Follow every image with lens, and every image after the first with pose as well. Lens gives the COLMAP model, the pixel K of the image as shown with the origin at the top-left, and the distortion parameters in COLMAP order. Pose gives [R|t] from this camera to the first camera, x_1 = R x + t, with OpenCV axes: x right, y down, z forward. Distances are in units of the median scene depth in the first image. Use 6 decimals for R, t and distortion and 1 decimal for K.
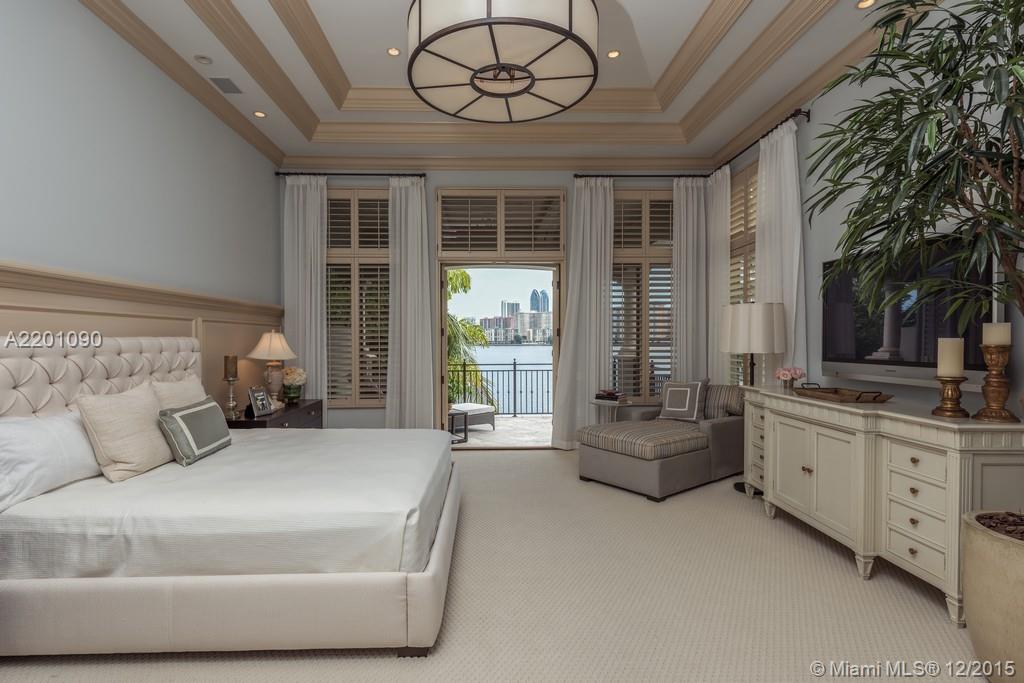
lens RADIAL K [[486.3, 0, 512.0], [0, 486.3, 341.5], [0, 0, 1]] dist [0.013711, -0.000630]
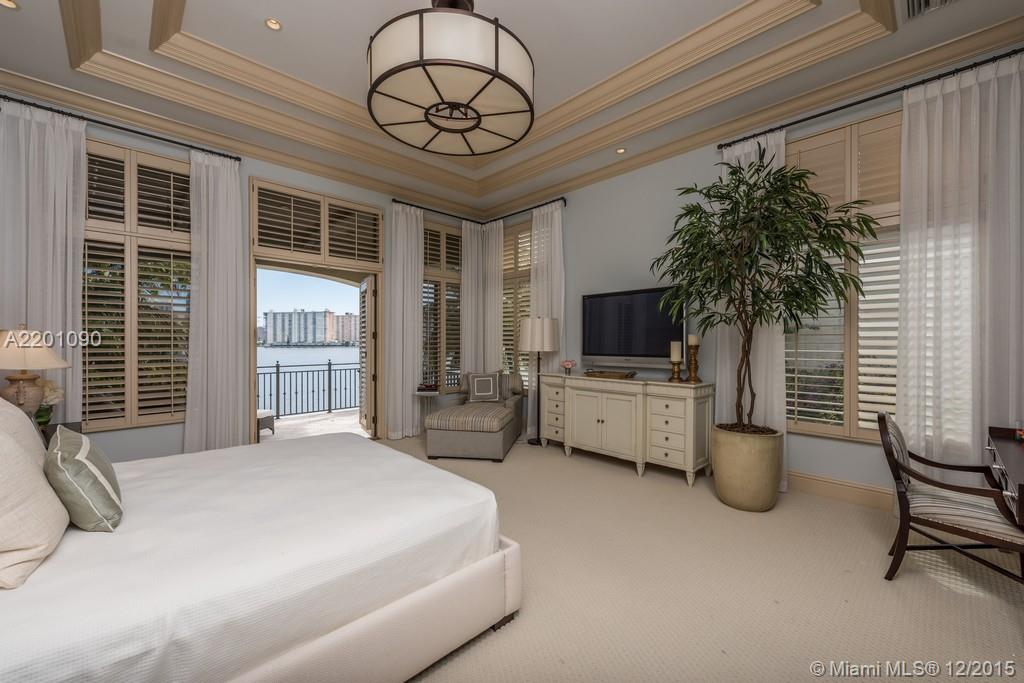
lens RADIAL K [[396.4, 0, 512.0], [0, 396.4, 341.5], [0, 0, 1]] dist [0.000893, -0.000361]
pose [[0.746904, 0.004513, 0.664916, -0.294665], [-0.000432, 0.999980, -0.006302, 0.001219], [-0.664932, 0.004420, 0.746891, 0.114559]]
